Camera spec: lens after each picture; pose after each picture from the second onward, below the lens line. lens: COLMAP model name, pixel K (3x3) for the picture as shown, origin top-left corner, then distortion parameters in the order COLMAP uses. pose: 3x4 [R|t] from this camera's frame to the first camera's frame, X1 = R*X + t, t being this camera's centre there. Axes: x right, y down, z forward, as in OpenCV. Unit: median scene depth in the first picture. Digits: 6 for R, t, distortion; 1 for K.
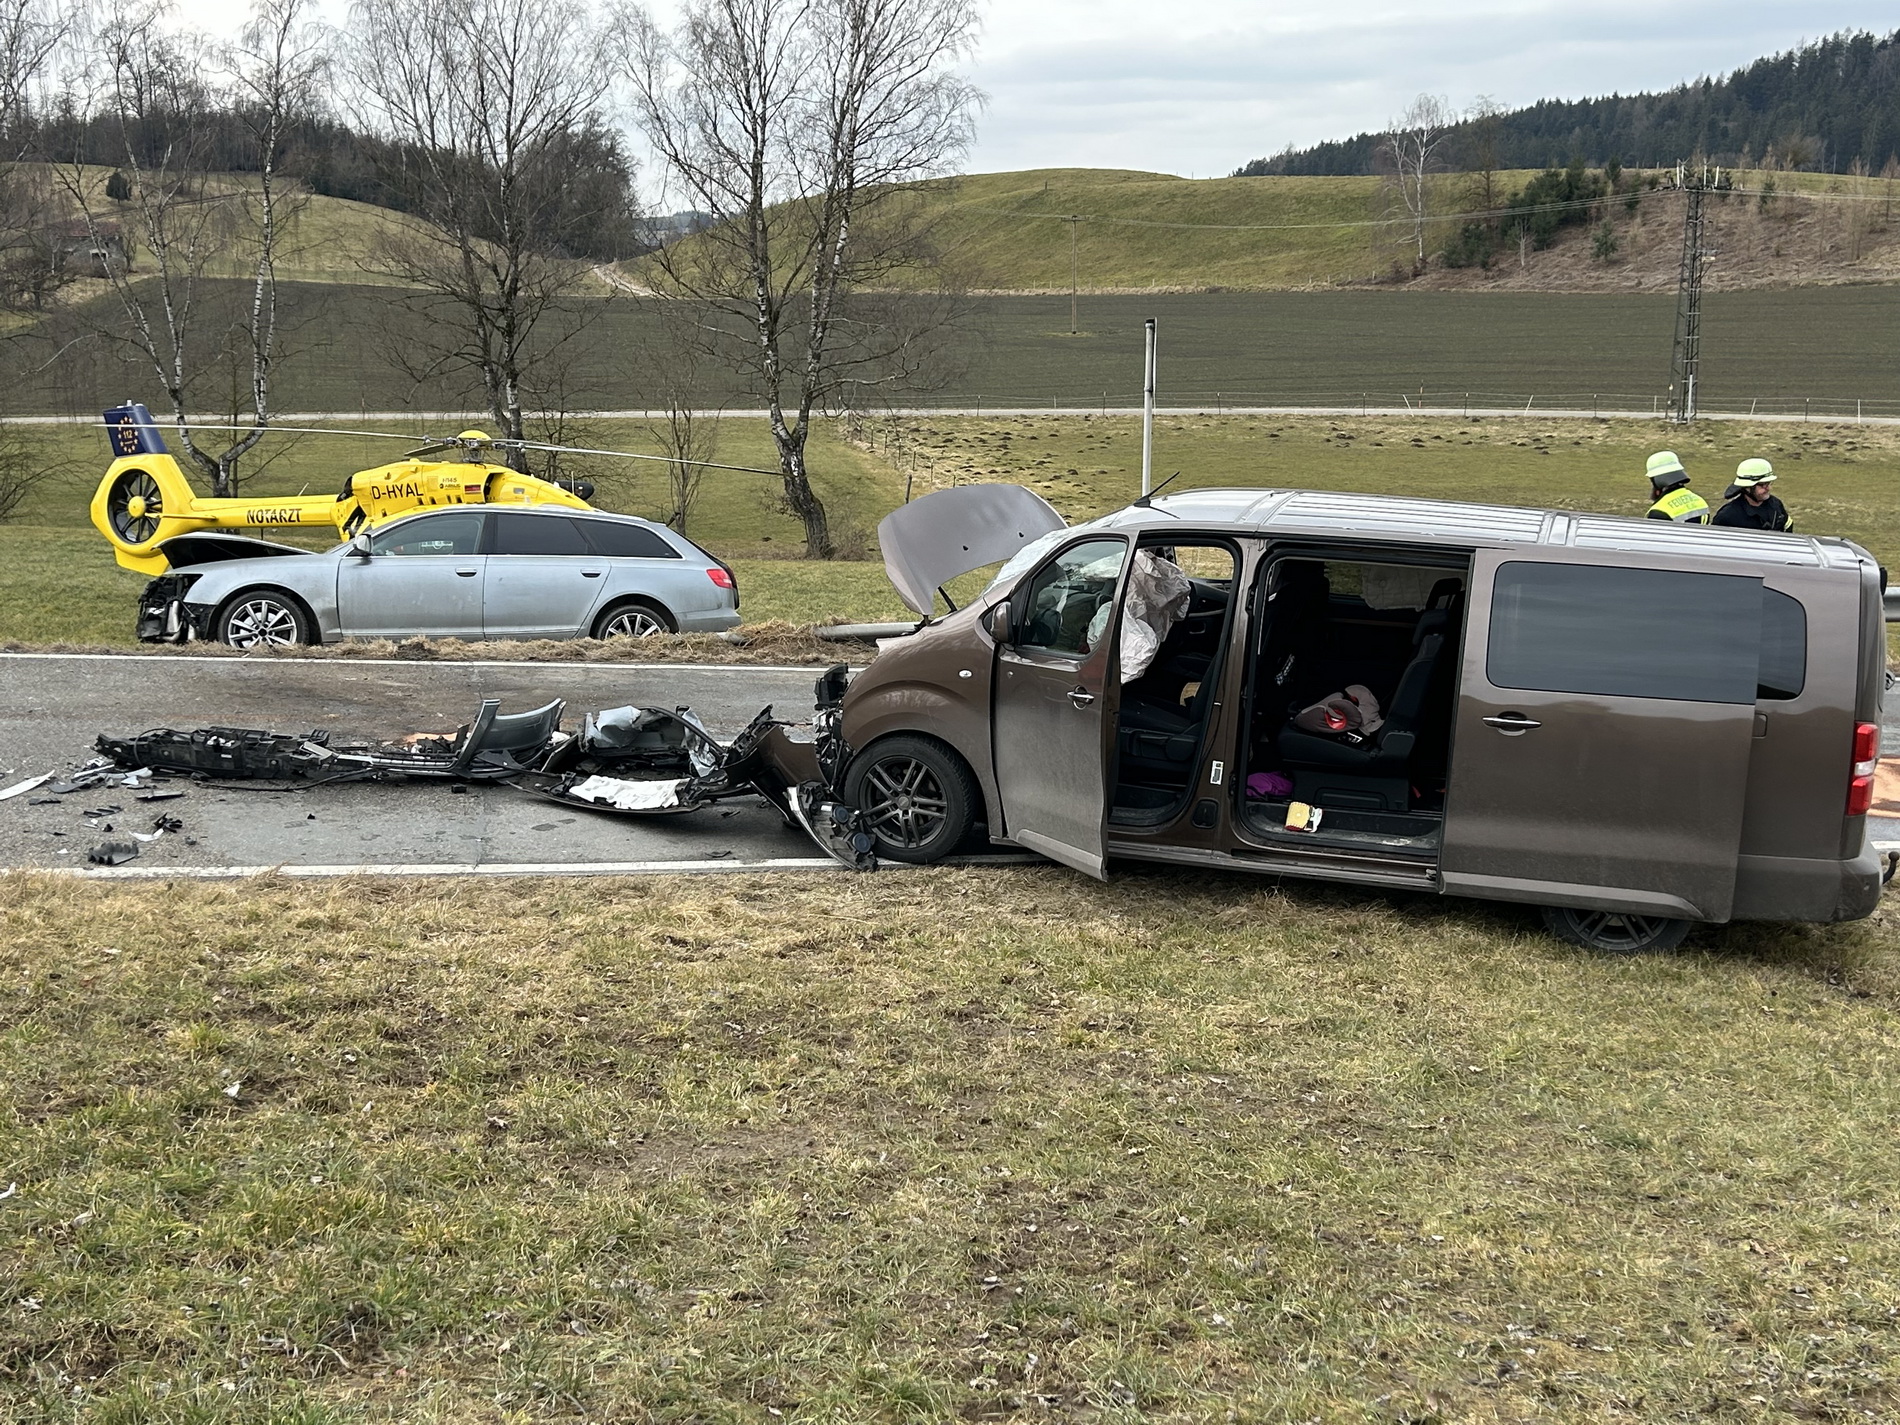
lens RADIAL K [[2206.8, 0, 948.1], [0, 2206.8, 714.3], [0, 0, 1]] dist [0.099424, 0.000000]
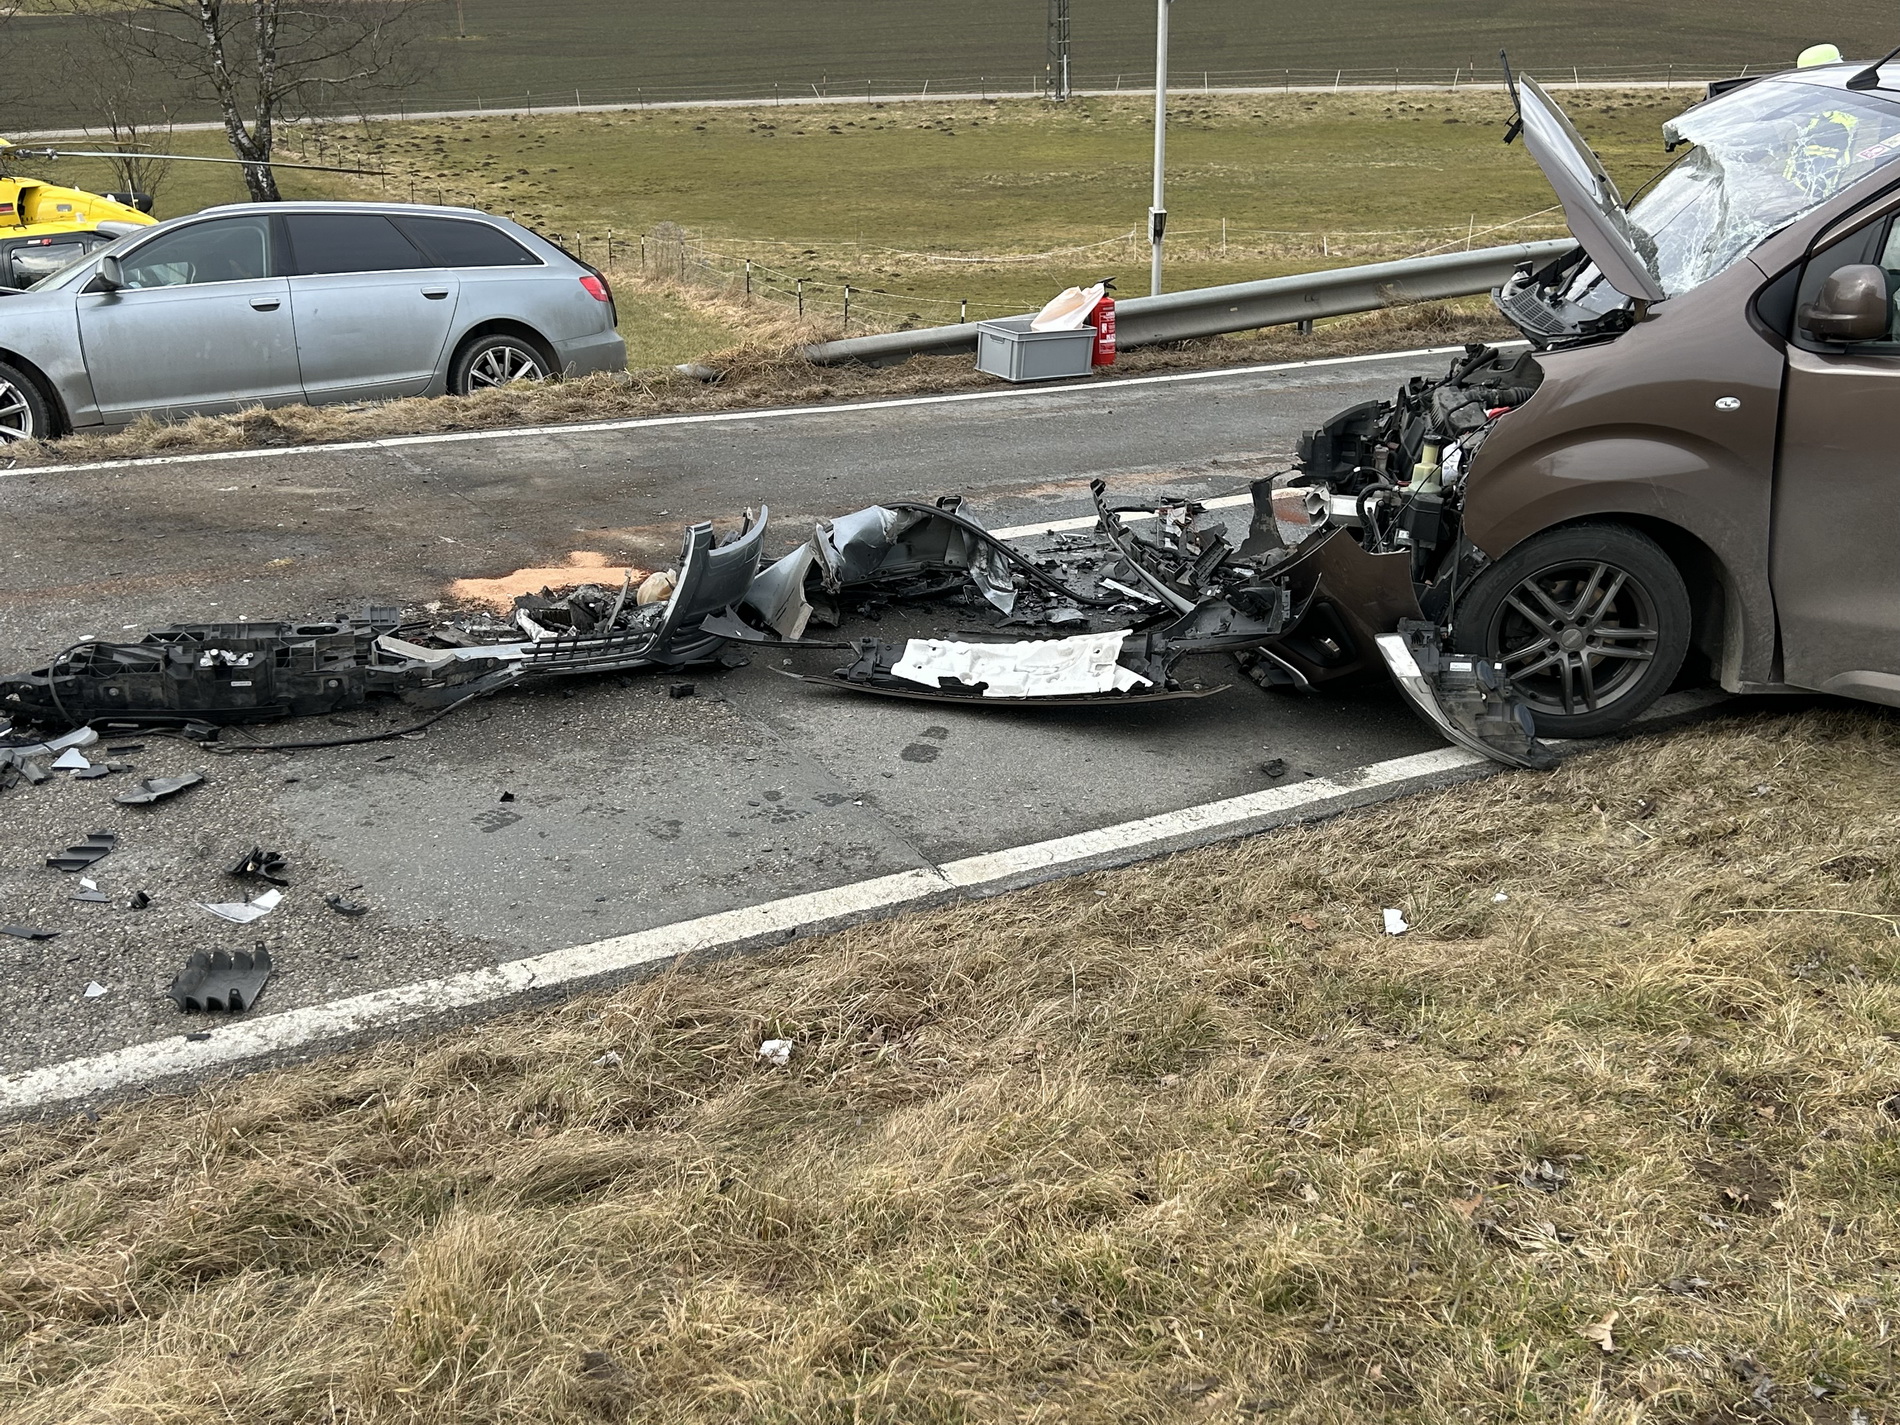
lens RADIAL K [[1838.2, 0, 907.1], [0, 1838.2, 755.7], [0, 0, 1]] dist [0.032626, 0.000000]
pose [[0.949807, -0.142001, 0.278751, -0.203091], [0.085142, 0.974747, 0.206446, -0.028411], [-0.301027, -0.172350, 0.937911, 0.366662]]
